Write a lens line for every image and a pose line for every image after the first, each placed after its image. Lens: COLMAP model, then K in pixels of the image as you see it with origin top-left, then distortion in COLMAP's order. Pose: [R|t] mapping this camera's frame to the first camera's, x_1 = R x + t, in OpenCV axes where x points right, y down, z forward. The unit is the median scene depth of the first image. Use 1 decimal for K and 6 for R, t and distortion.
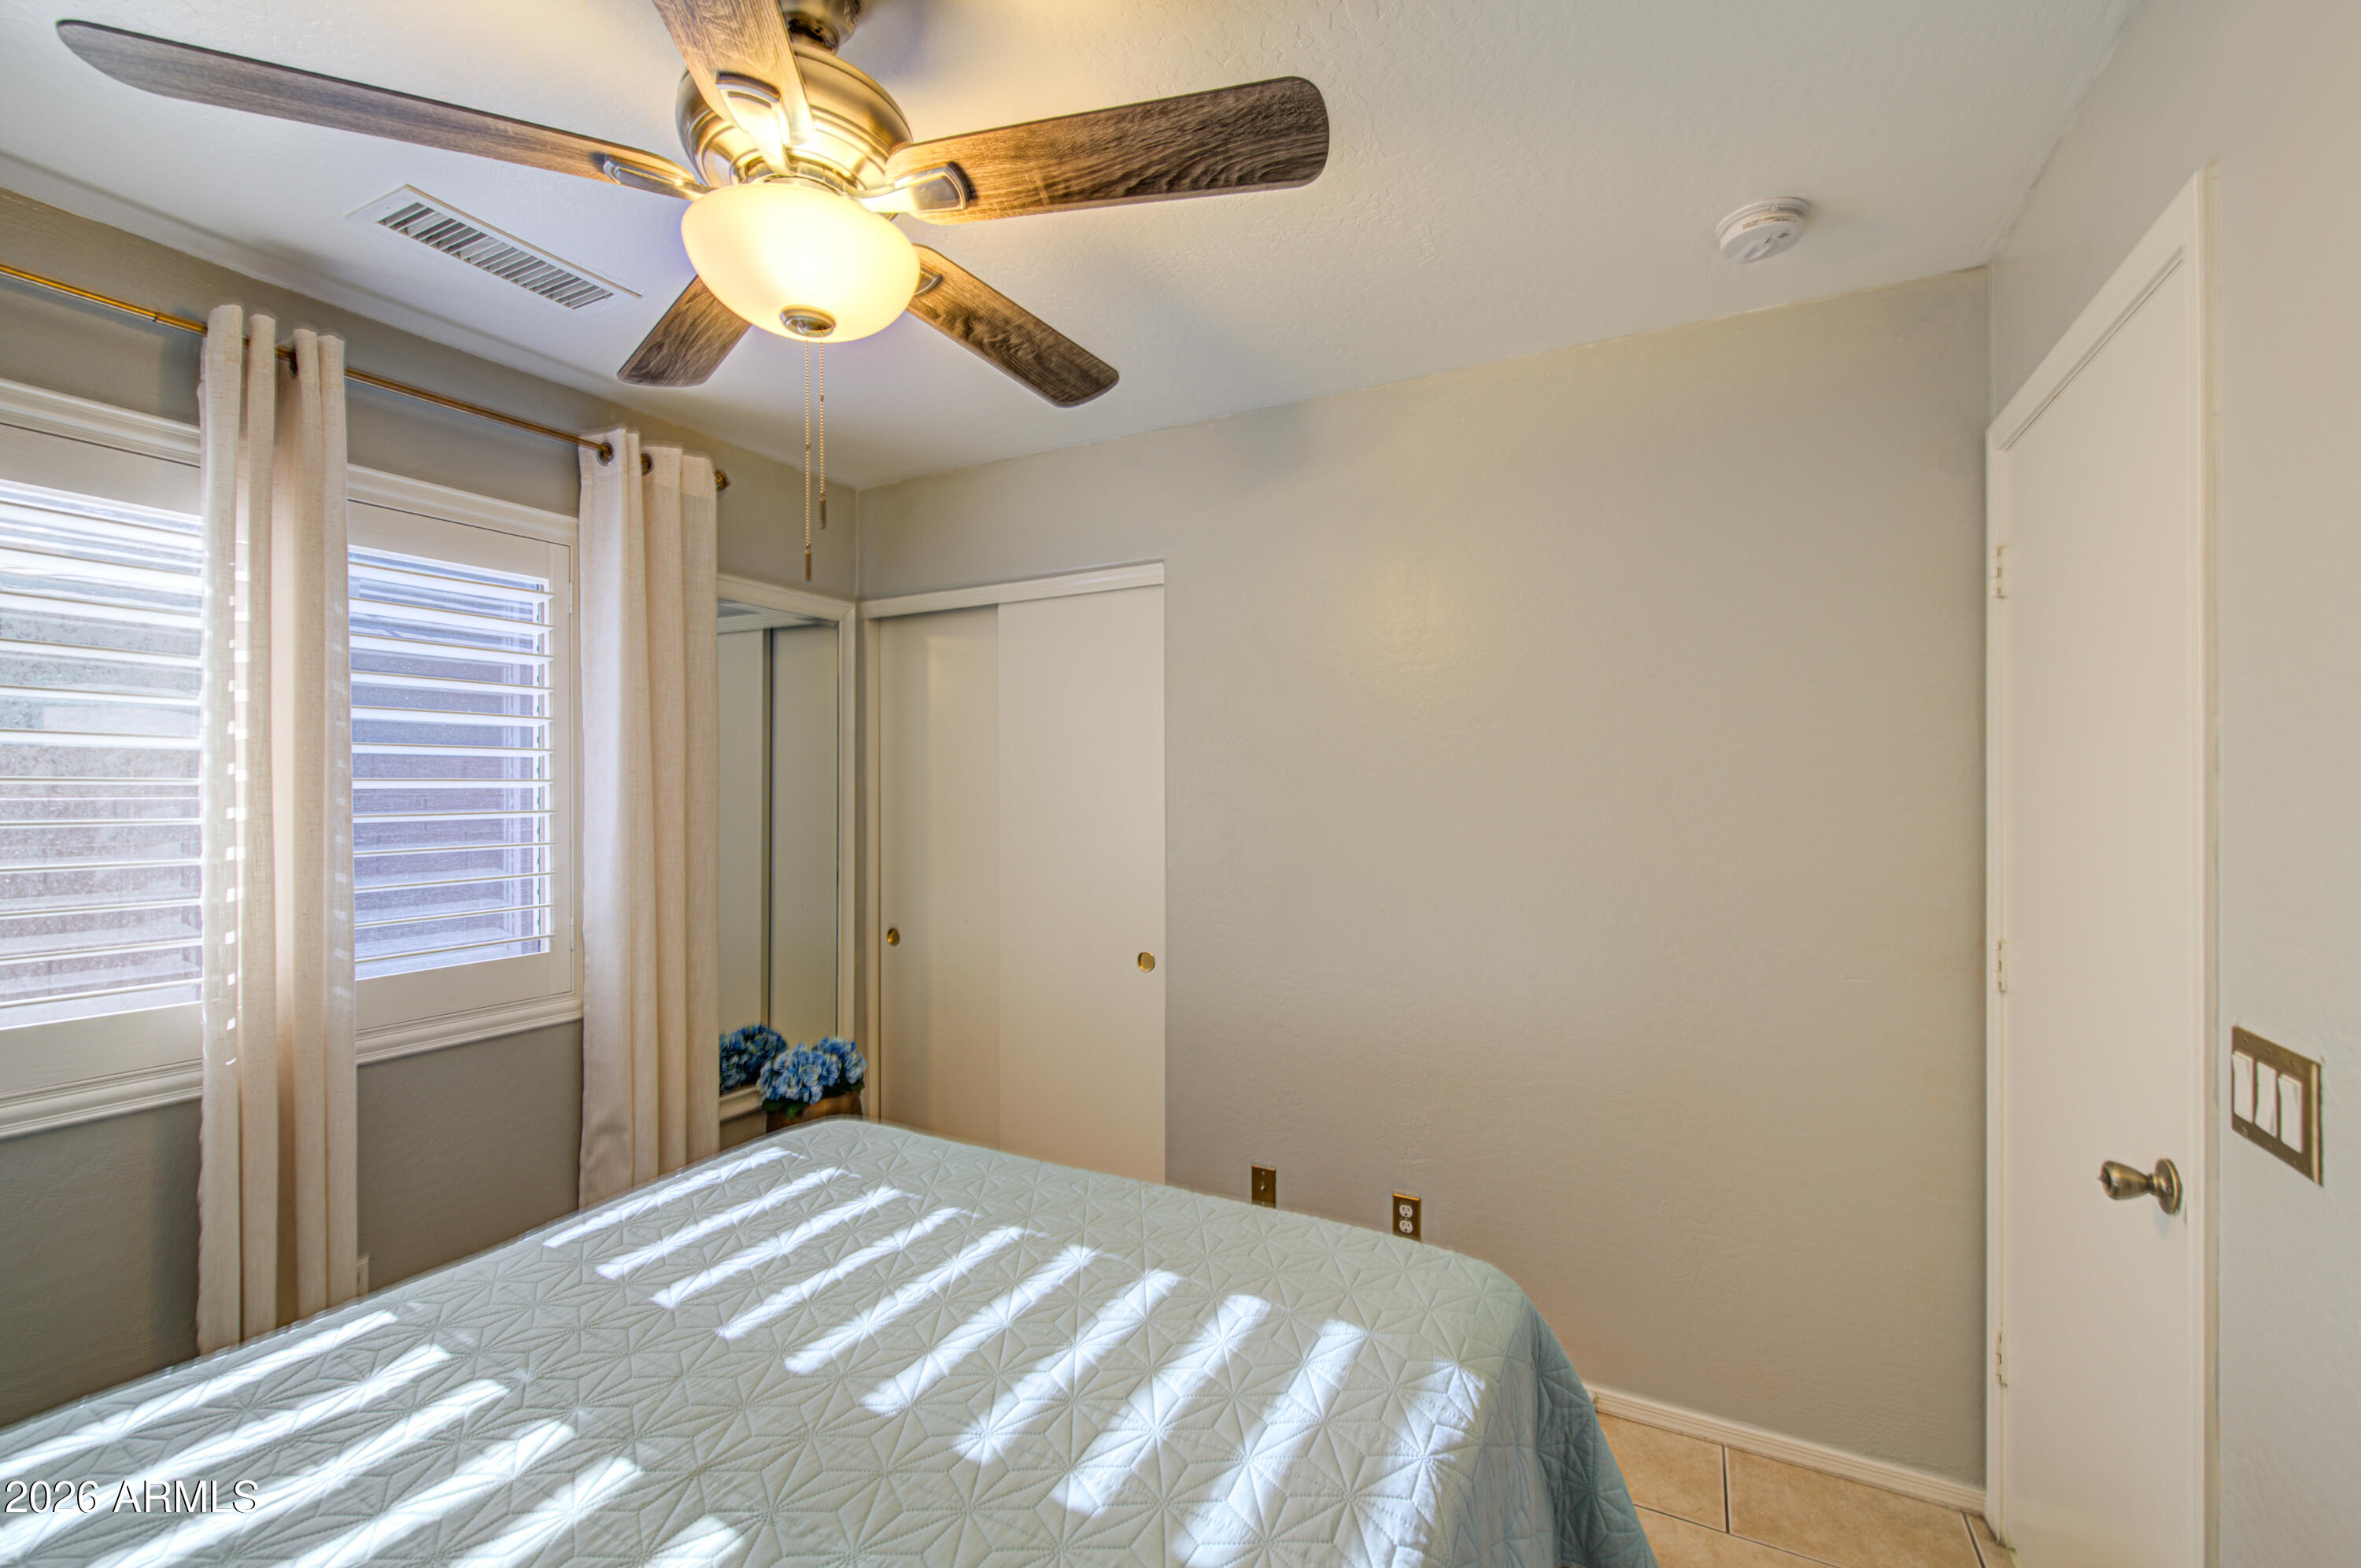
lens RADIAL K [[997.0, 0, 1181.0], [0, 997.0, 820.1], [0, 0, 1]] dist [-0.000419, -0.000516]
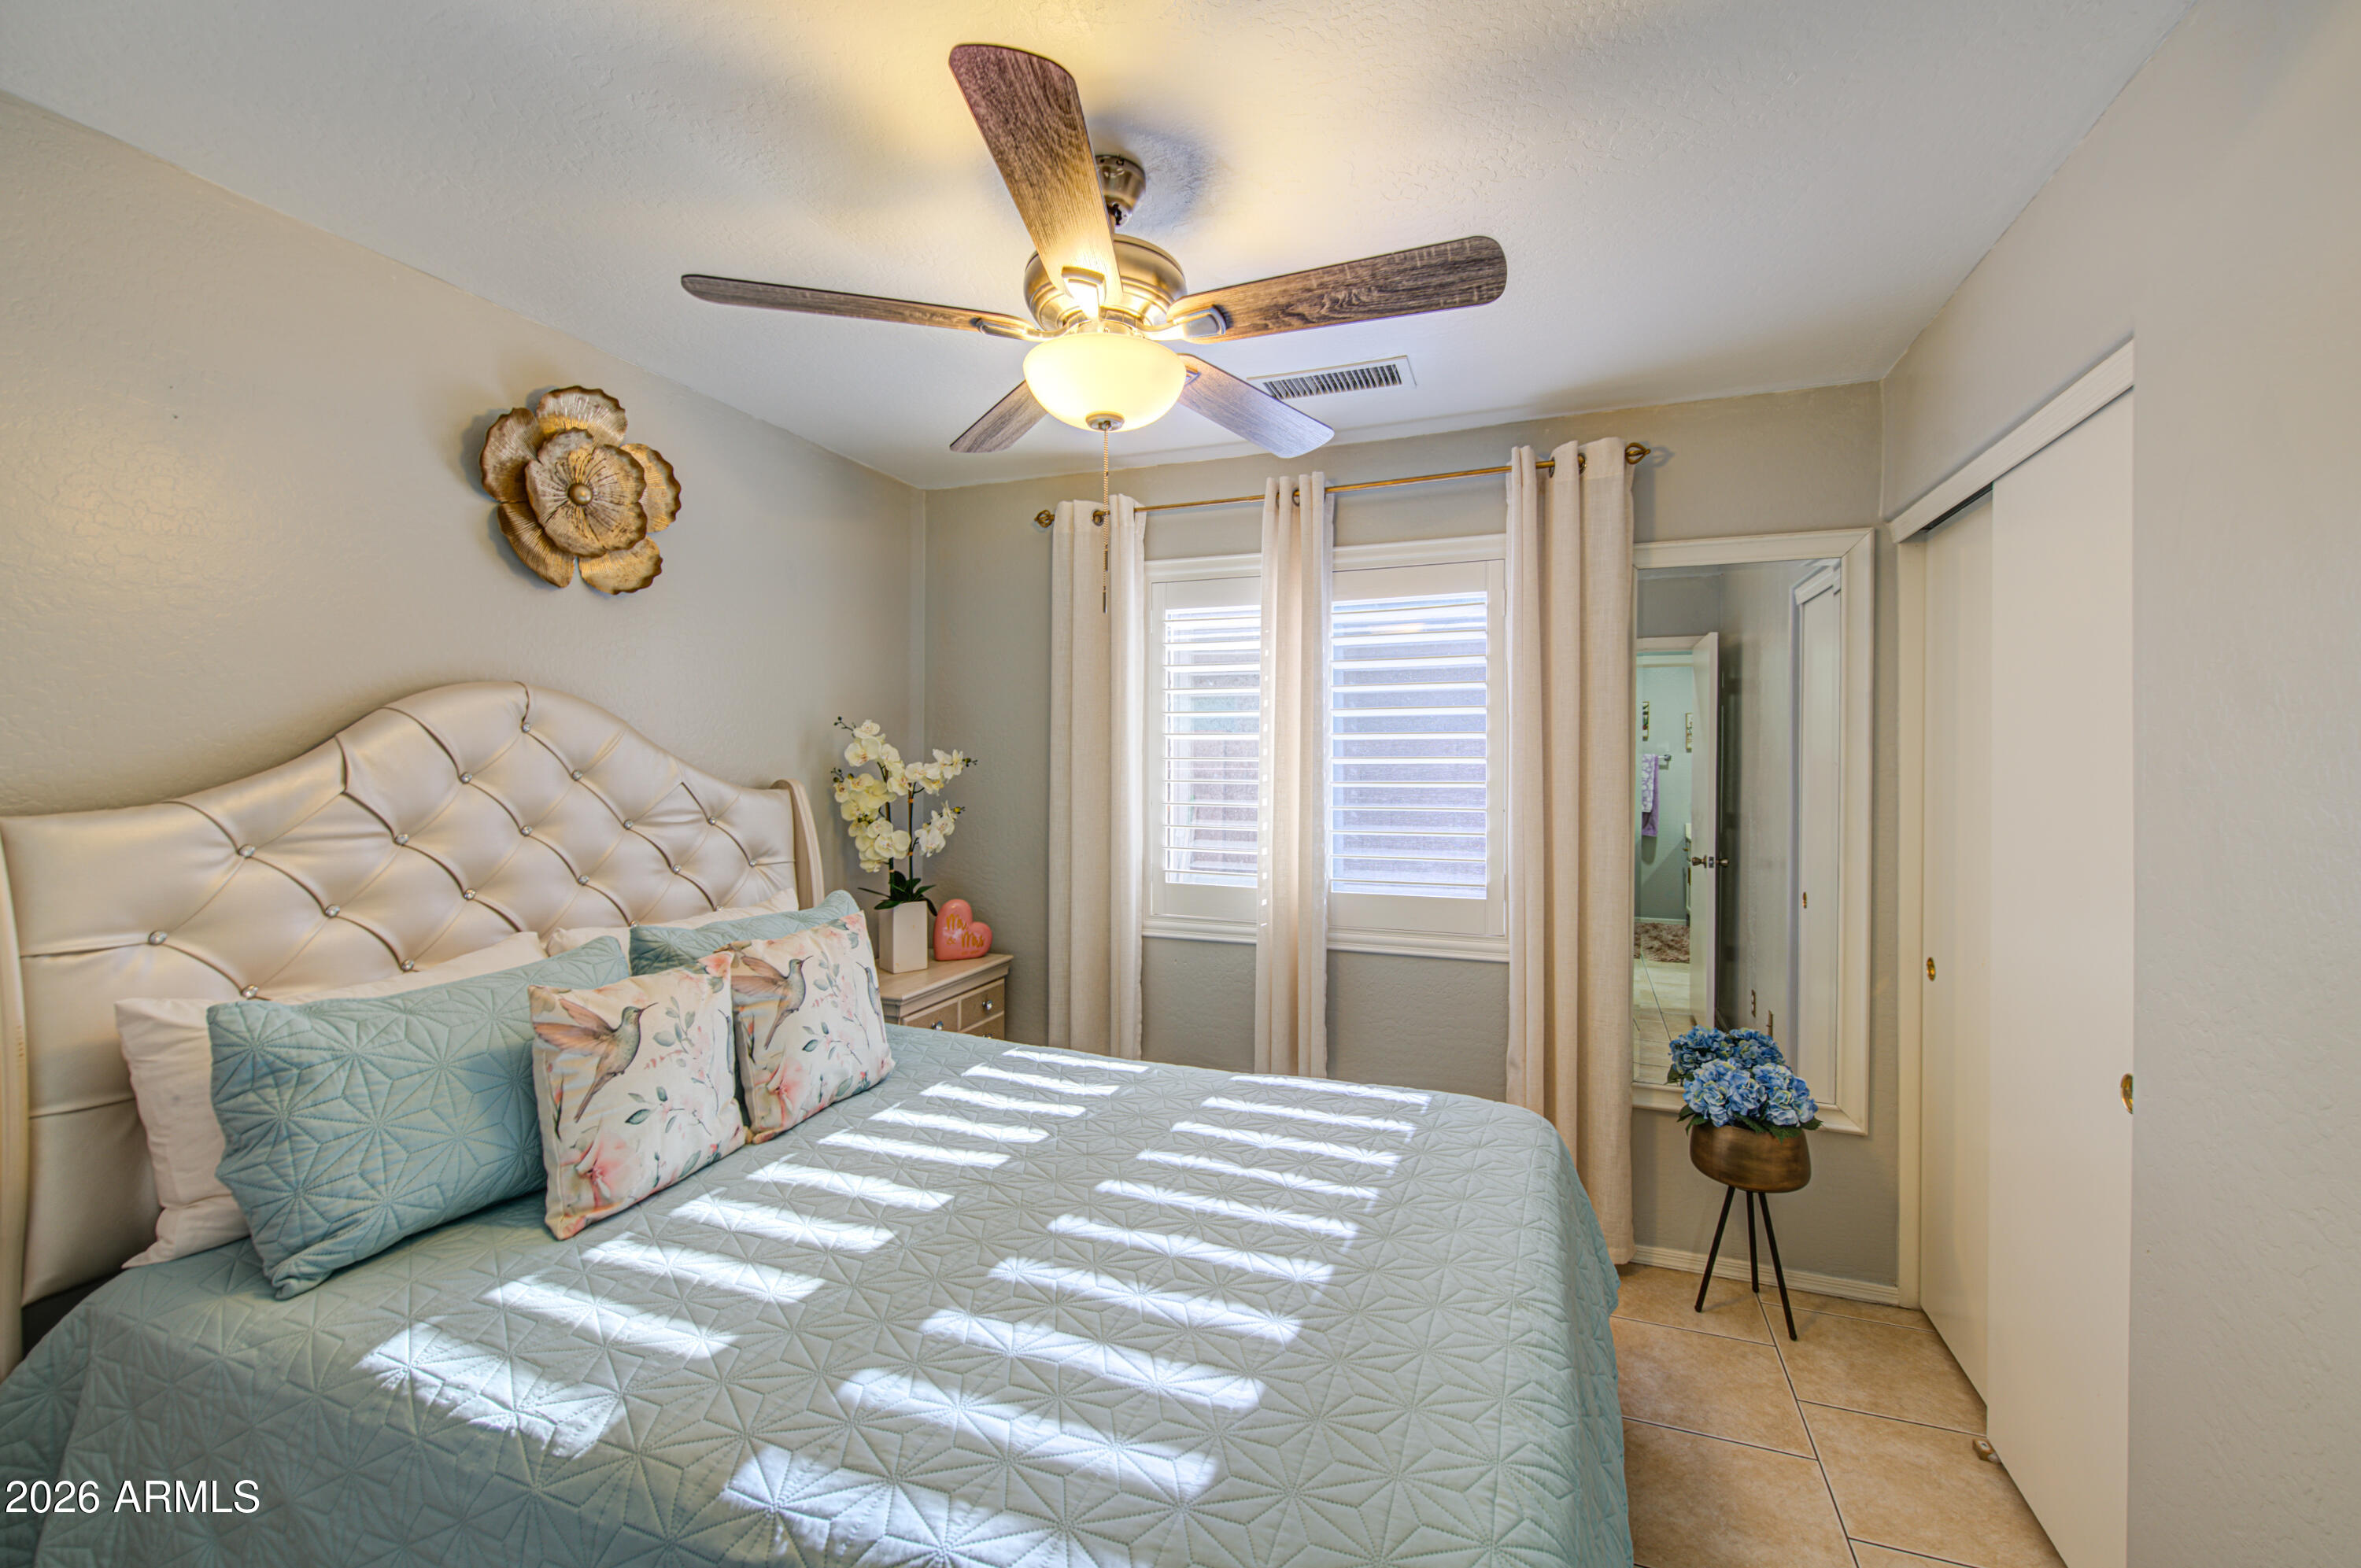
lens RADIAL K [[975.1, 0, 1180.5], [0, 975.1, 784.0], [0, 0, 1]] dist [0.022592, -0.000027]
pose [[0.105045, 0.020023, -0.994266, 0.729214], [-0.038458, 0.999131, 0.016058, -0.018648], [0.993724, 0.036550, 0.105724, 0.728467]]
